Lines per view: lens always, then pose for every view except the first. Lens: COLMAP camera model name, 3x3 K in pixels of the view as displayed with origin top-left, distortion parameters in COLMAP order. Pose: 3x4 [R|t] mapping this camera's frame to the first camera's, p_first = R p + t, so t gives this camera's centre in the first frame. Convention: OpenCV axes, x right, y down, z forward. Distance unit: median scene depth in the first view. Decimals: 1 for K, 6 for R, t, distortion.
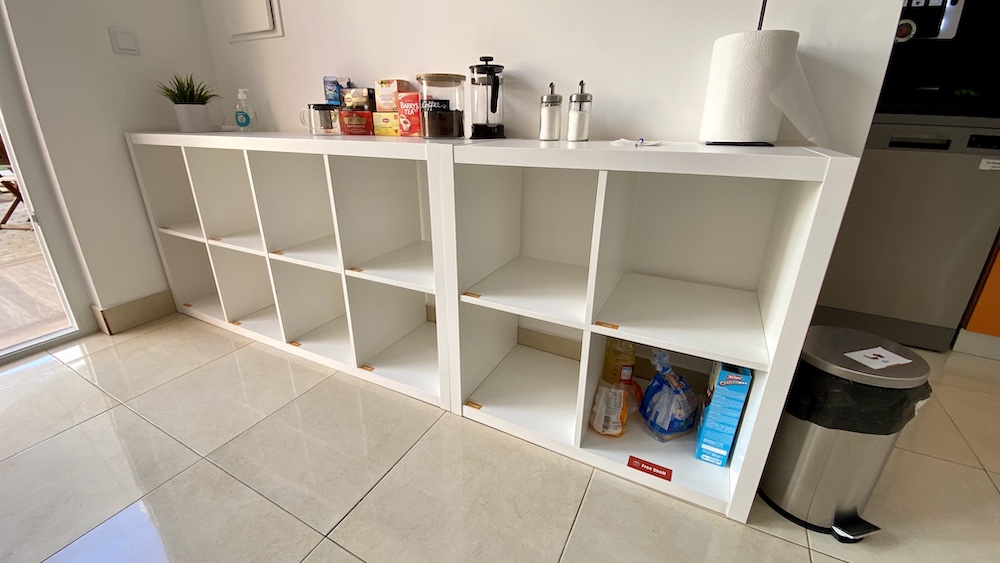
lens RADIAL K [[420.2, 0, 500.0], [0, 420.2, 281.5], [0, 0, 1]] dist [-0.000648, -0.000148]
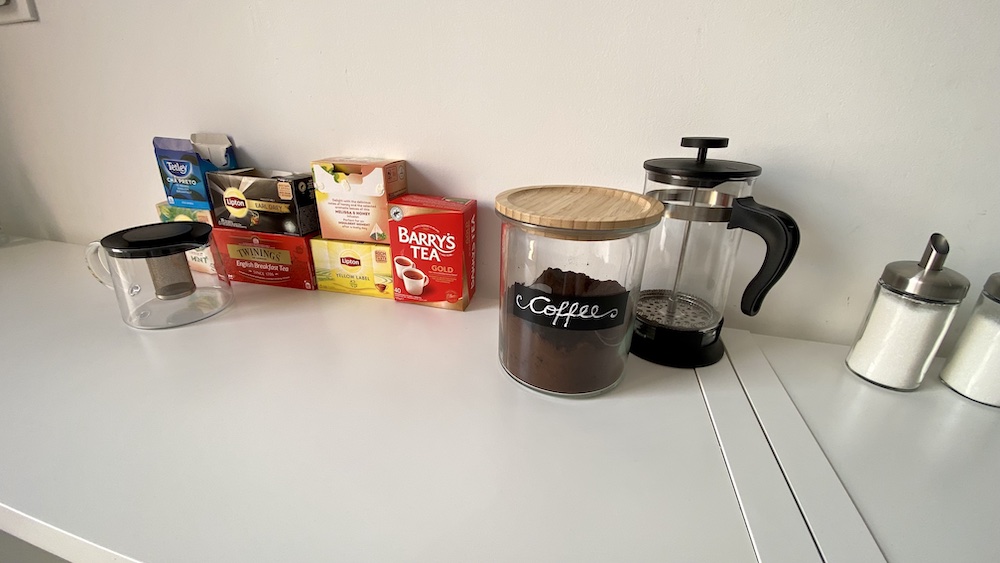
lens RADIAL K [[388.7, 0, 501.4], [0, 388.7, 233.1], [0, 0, 1]] dist [-0.000046, -0.000301]
pose [[0.968332, -0.074938, 0.238156, -0.221396], [0.080863, 0.996609, -0.015192, -0.392589], [-0.236210, 0.033969, 0.971108, 0.624945]]
